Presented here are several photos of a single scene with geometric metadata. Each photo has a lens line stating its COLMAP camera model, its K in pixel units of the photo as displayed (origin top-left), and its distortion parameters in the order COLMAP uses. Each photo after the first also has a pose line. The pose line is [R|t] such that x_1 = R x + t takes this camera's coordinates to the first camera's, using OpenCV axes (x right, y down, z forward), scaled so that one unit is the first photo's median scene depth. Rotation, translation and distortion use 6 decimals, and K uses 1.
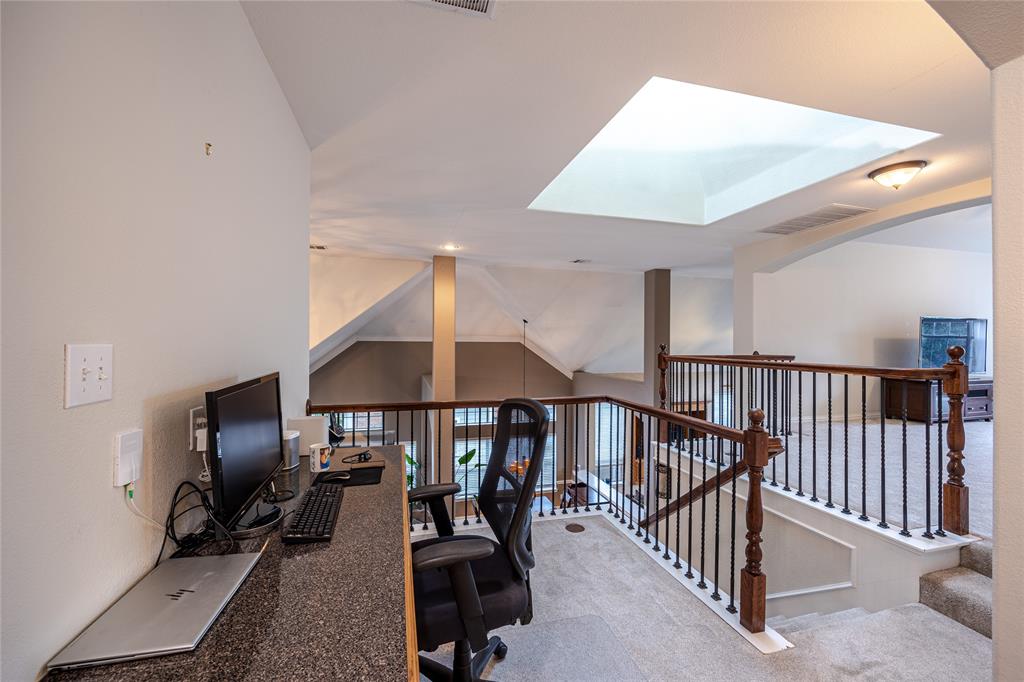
lens RADIAL K [[410.8, 0, 512.0], [0, 410.8, 341.0], [0, 0, 1]] dist [-0.000813, 0.000071]
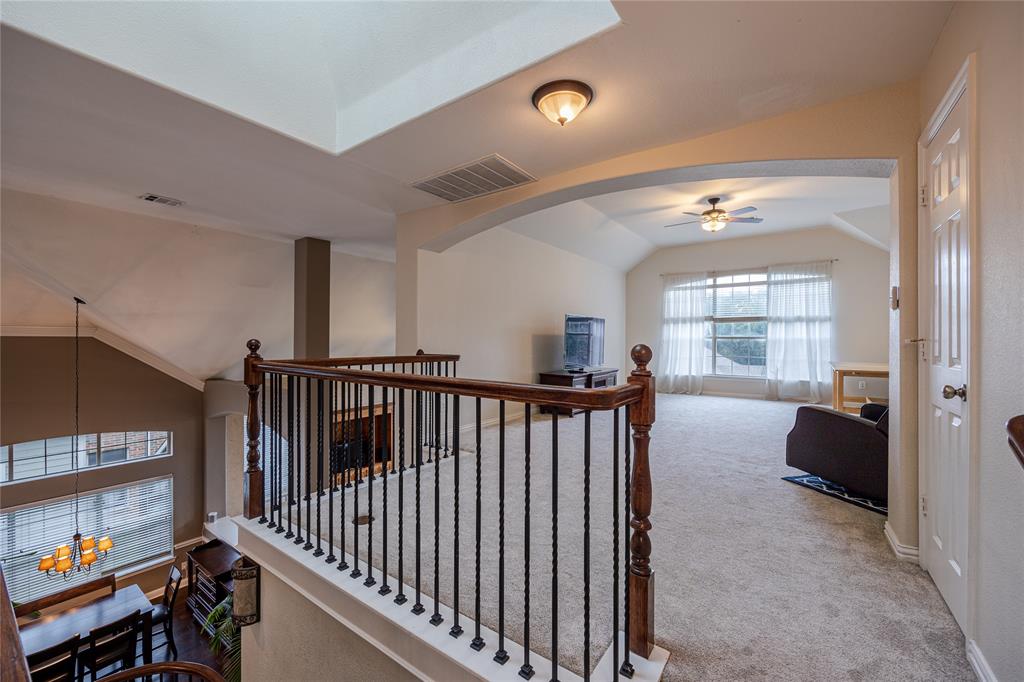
lens RADIAL K [[410.8, 0, 512.0], [0, 410.8, 341.0], [0, 0, 1]] dist [-0.000813, 0.000071]
pose [[0.777287, -0.001580, 0.629144, 0.225195], [-0.005208, 0.999946, 0.008946, 0.000419], [-0.629124, -0.010231, 0.777237, 0.267175]]
